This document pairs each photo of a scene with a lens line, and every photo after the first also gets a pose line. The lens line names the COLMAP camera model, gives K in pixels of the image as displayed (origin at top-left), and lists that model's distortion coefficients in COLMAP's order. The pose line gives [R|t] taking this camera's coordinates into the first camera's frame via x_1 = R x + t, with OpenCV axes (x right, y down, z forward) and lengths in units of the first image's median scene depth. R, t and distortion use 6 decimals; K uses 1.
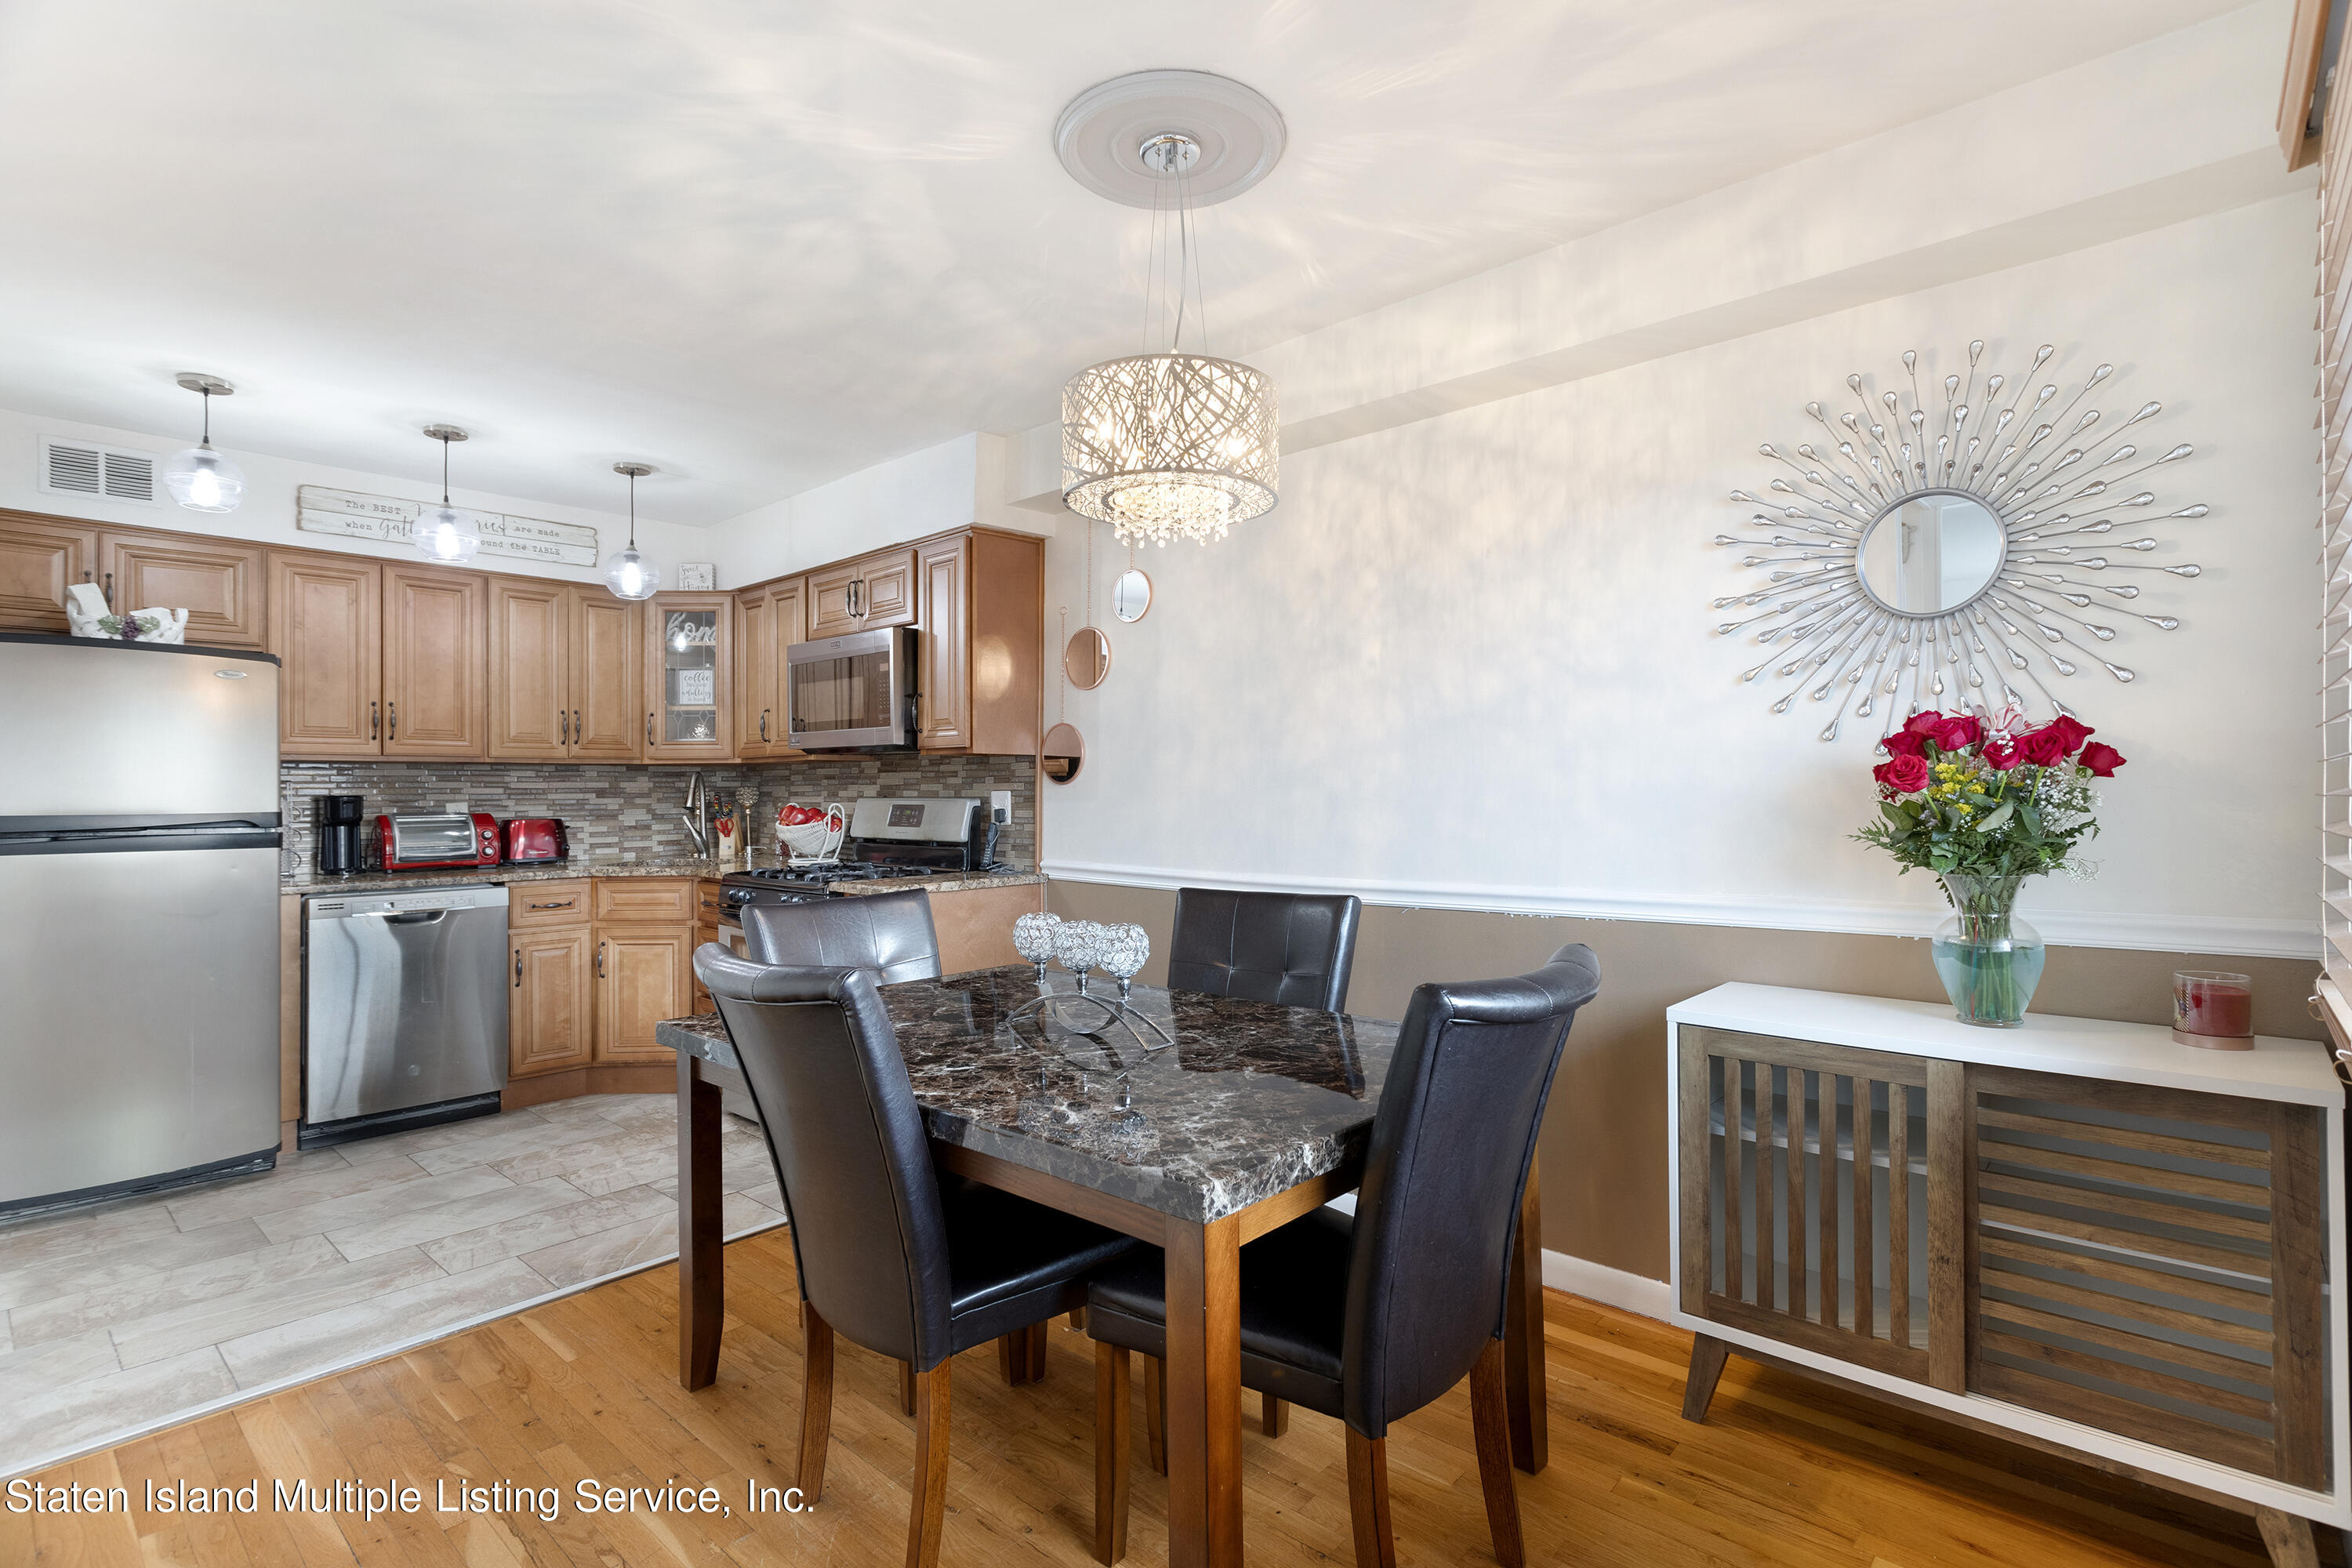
lens RADIAL K [[1114.0, 0, 1181.0], [0, 1114.0, 776.7], [0, 0, 1]] dist [0.001842, -0.000478]
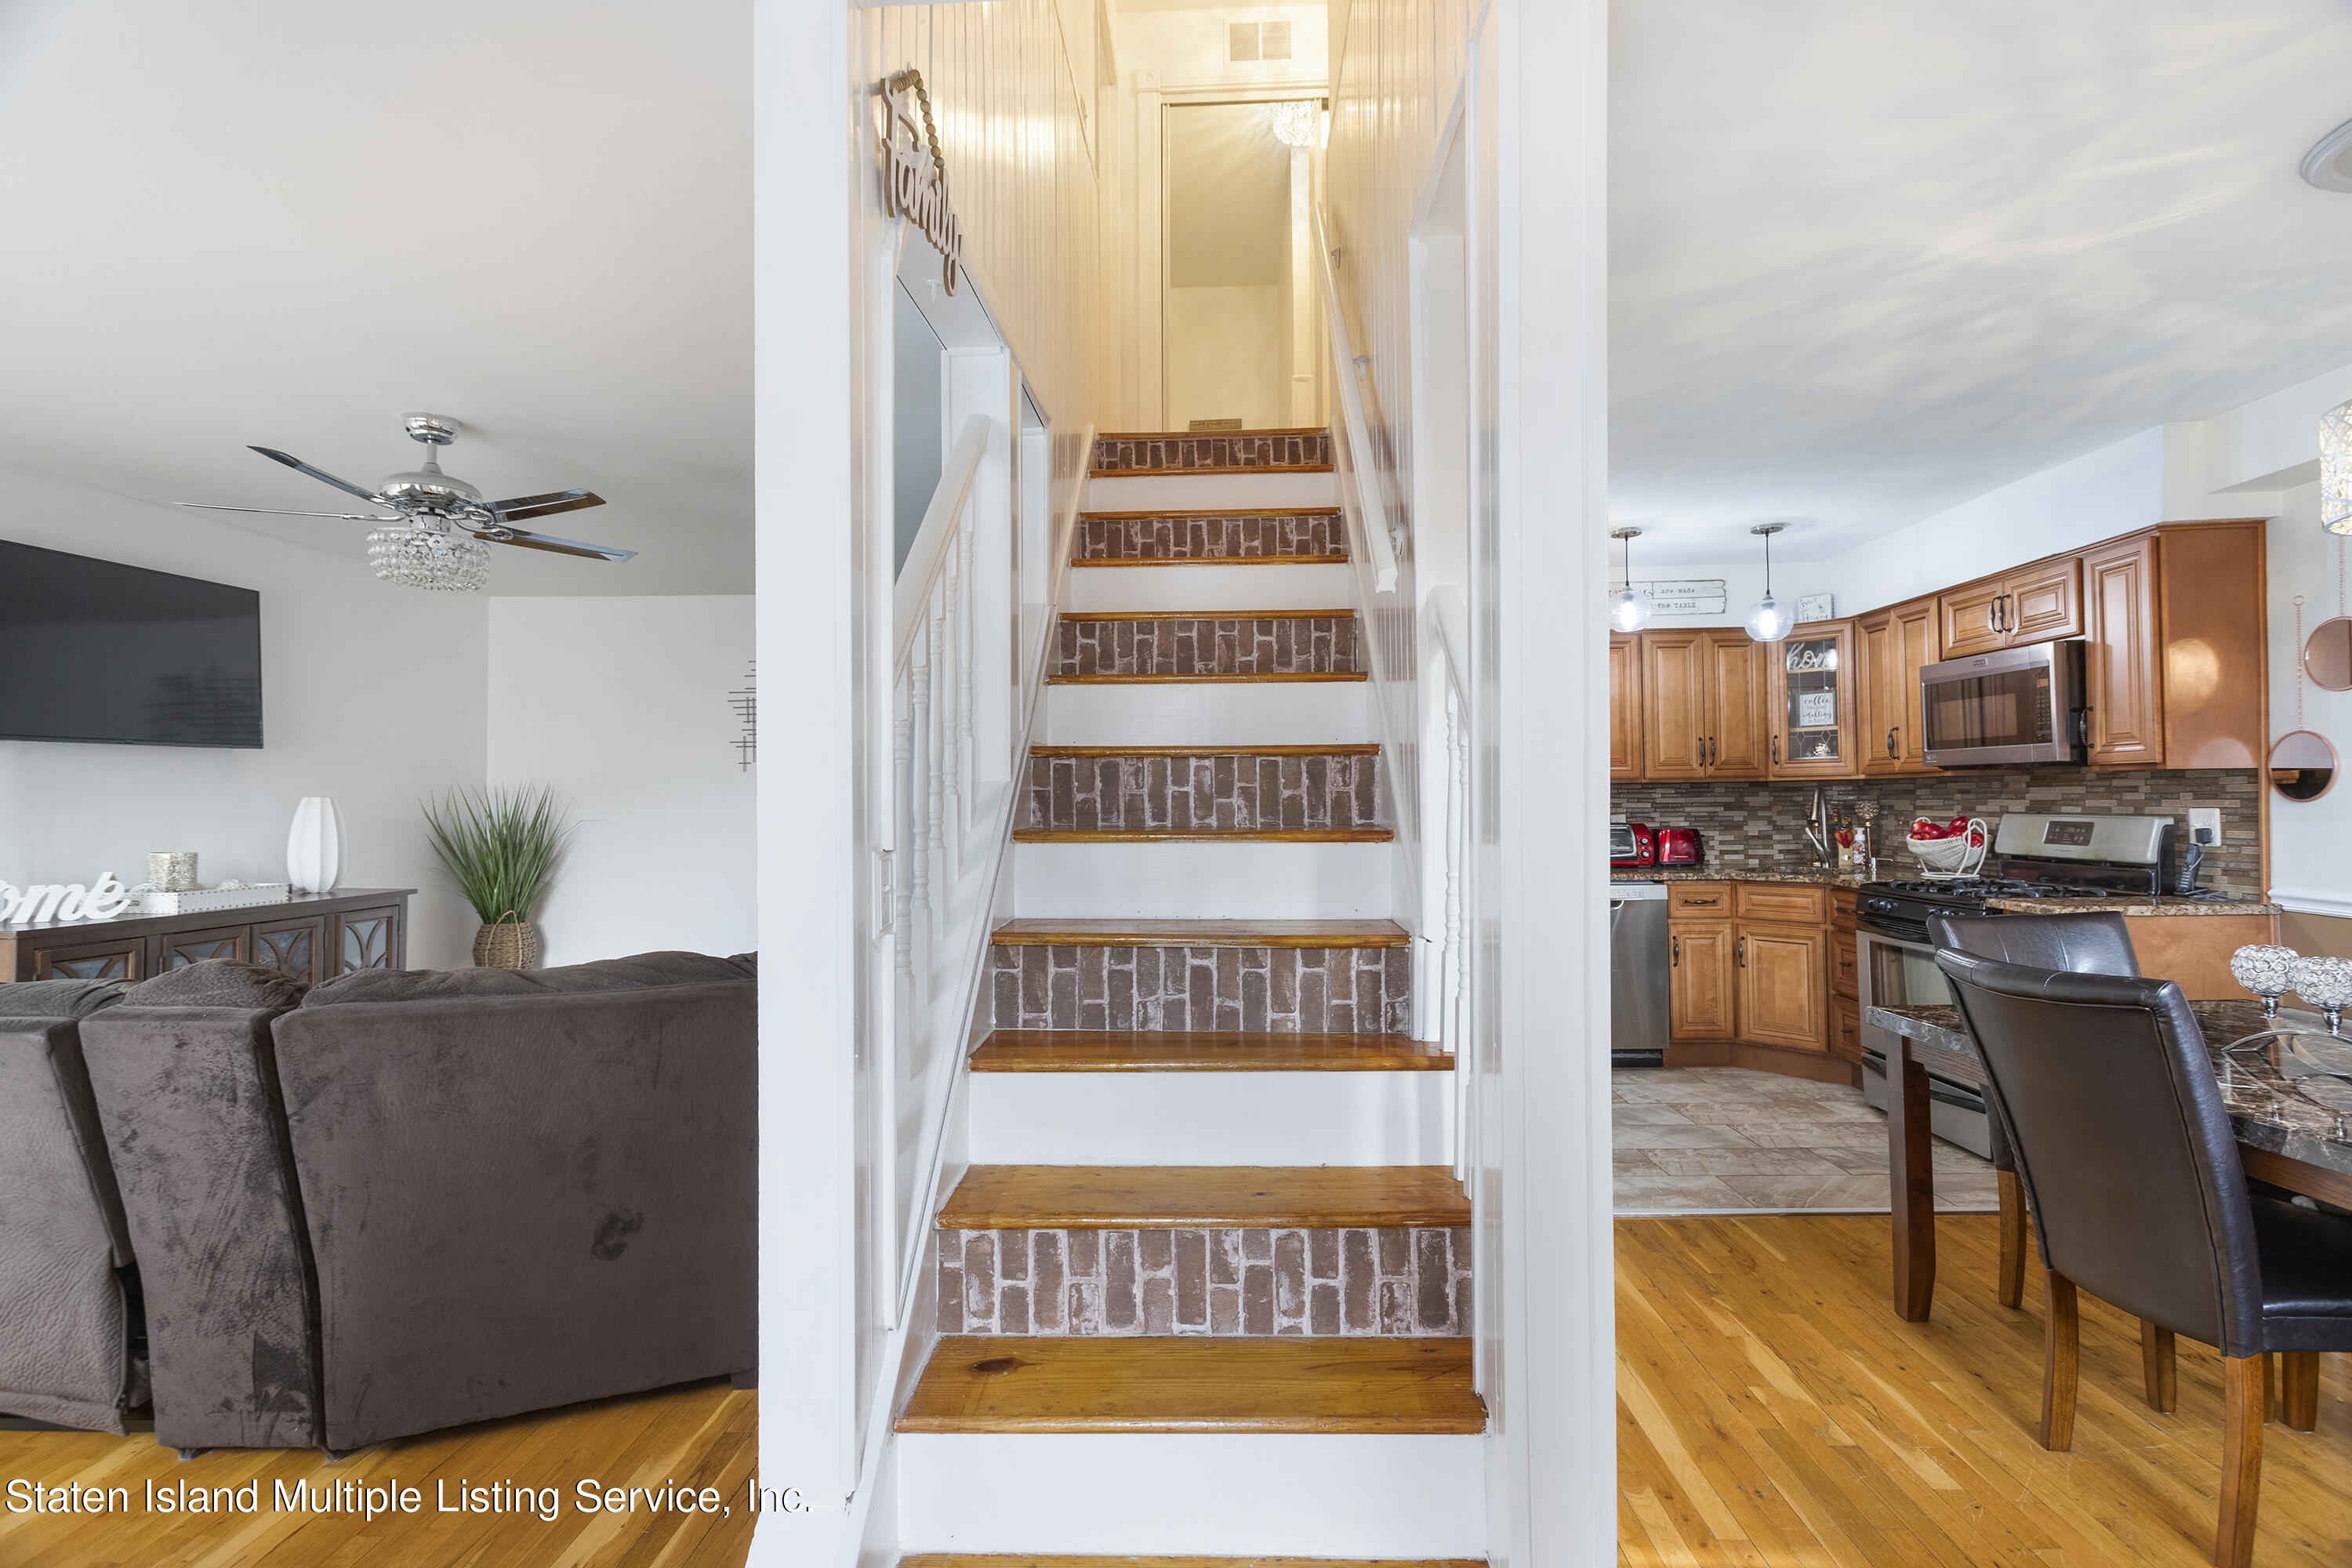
lens RADIAL K [[1114.0, 0, 1181.0], [0, 1114.0, 776.7], [0, 0, 1]] dist [0.001842, -0.000478]
pose [[0.641071, -0.018171, -0.767267, -0.000297], [0.016890, 0.999812, -0.009566, -0.017022], [0.767296, -0.006827, 0.641257, -0.195208]]
